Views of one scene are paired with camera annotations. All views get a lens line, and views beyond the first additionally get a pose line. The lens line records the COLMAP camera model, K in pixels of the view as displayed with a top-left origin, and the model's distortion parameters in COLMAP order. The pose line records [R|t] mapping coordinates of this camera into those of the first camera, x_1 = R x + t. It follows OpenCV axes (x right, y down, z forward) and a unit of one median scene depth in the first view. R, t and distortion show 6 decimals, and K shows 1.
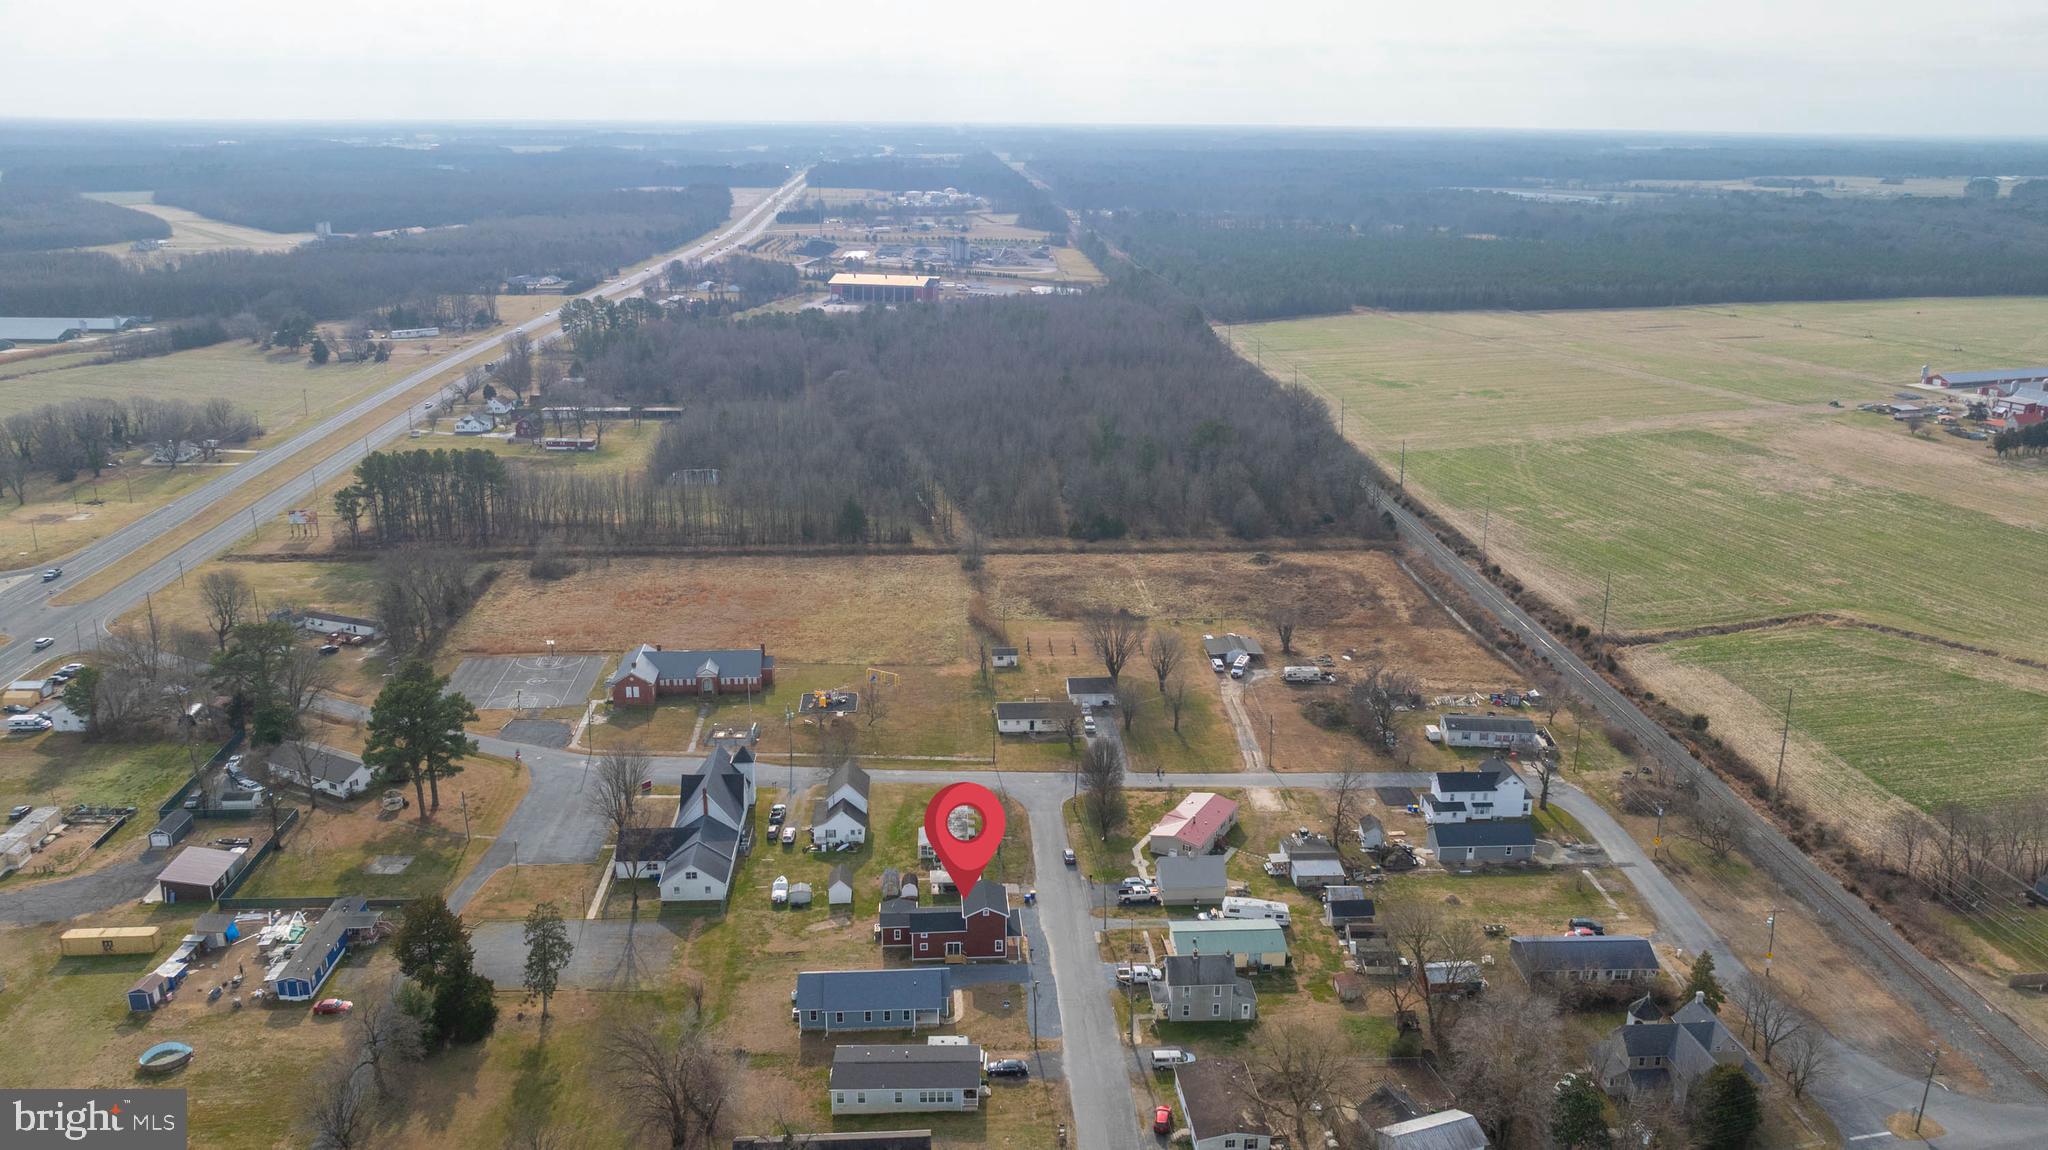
lens RADIAL K [[1442.5, 0, 1024.0], [0, 1442.5, 575.0], [0, 0, 1]] dist [-0.006663, -0.002053]
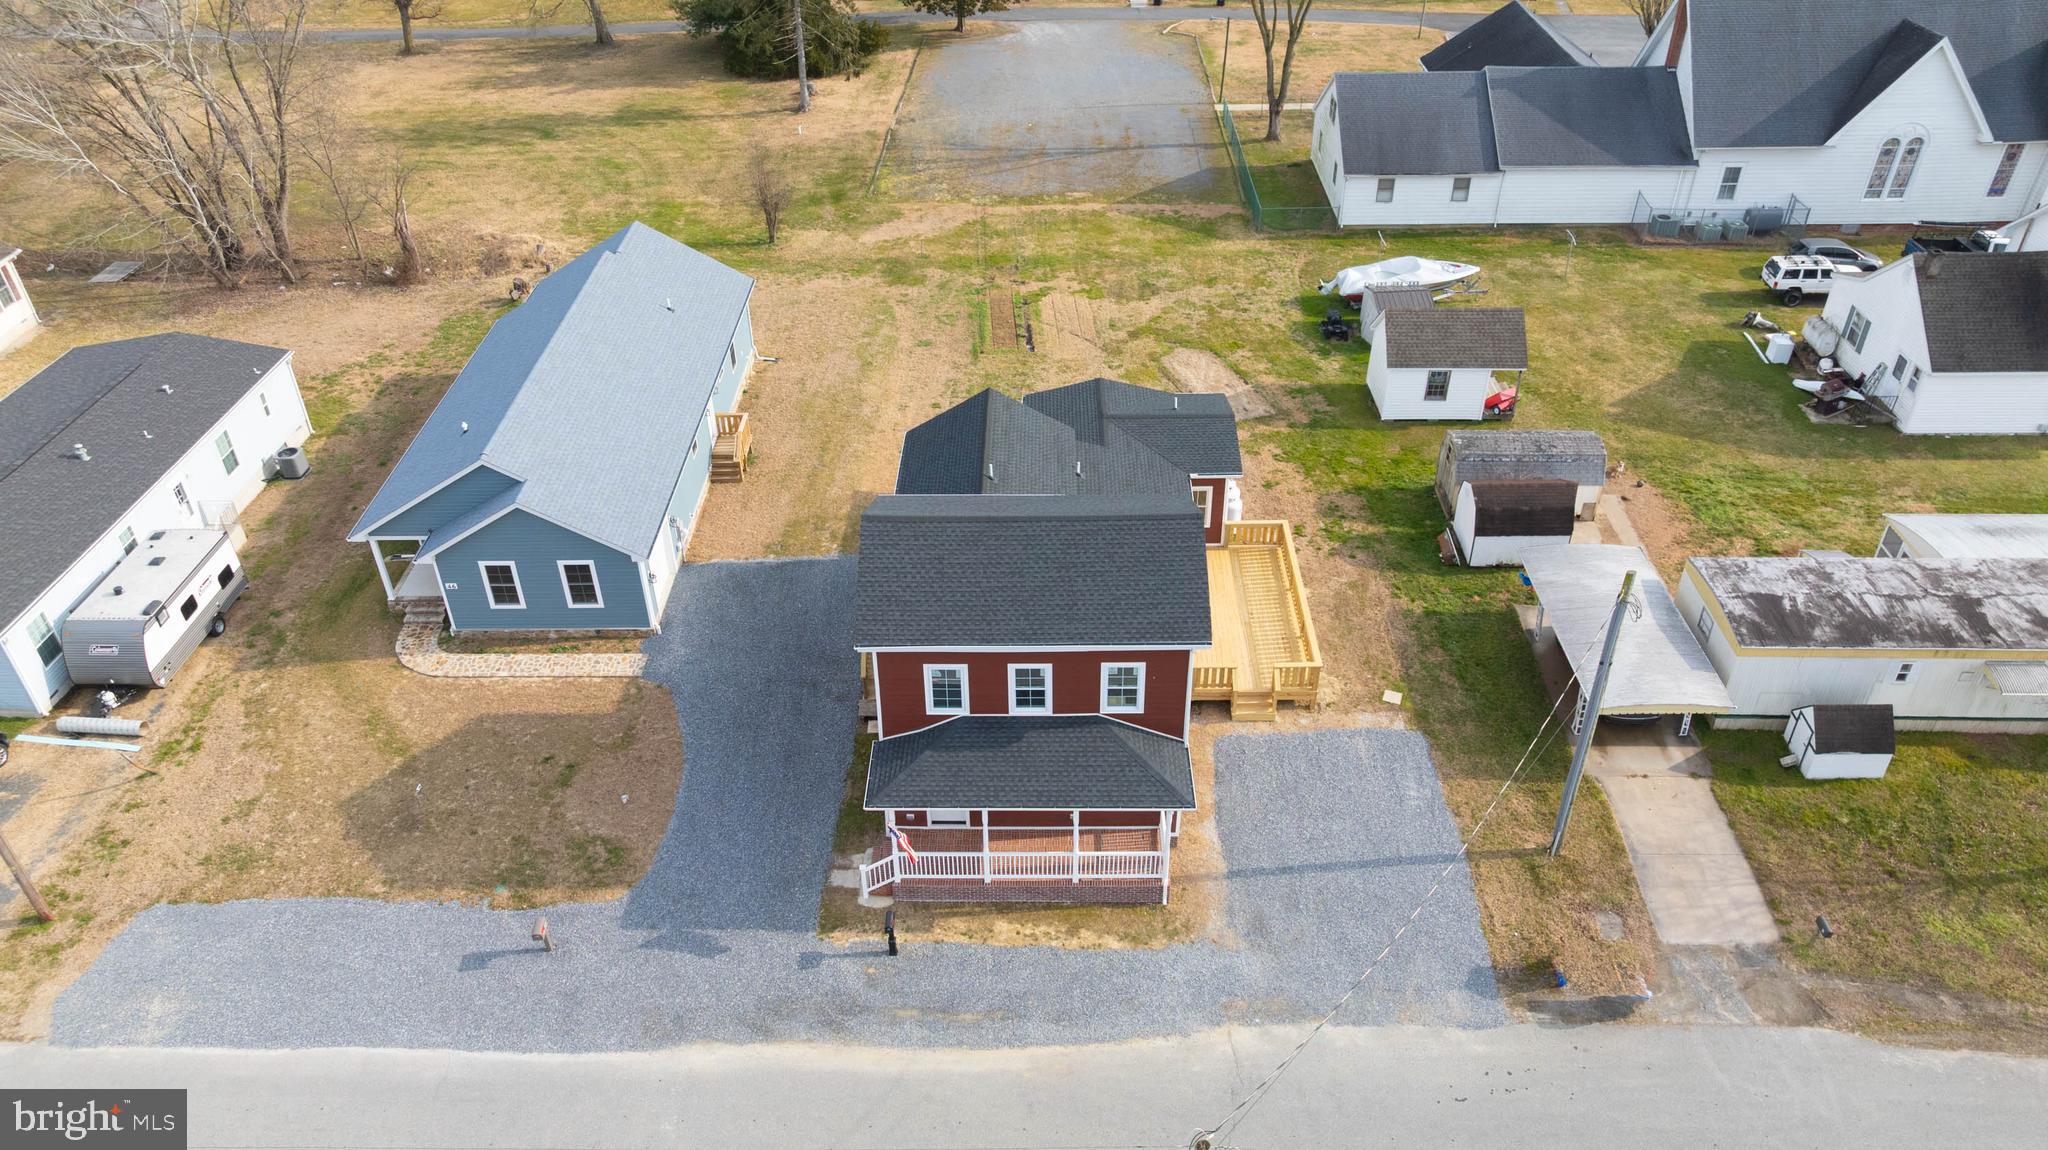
lens RADIAL K [[1442.5, 0, 1024.0], [0, 1442.5, 575.0], [0, 0, 1]] dist [-0.006663, -0.002053]
pose [[-0.077252, 0.553684, -0.829136, 0.093116], [-0.293005, 0.782290, 0.549701, 0.126608], [0.952985, 0.285407, 0.101798, 0.876141]]
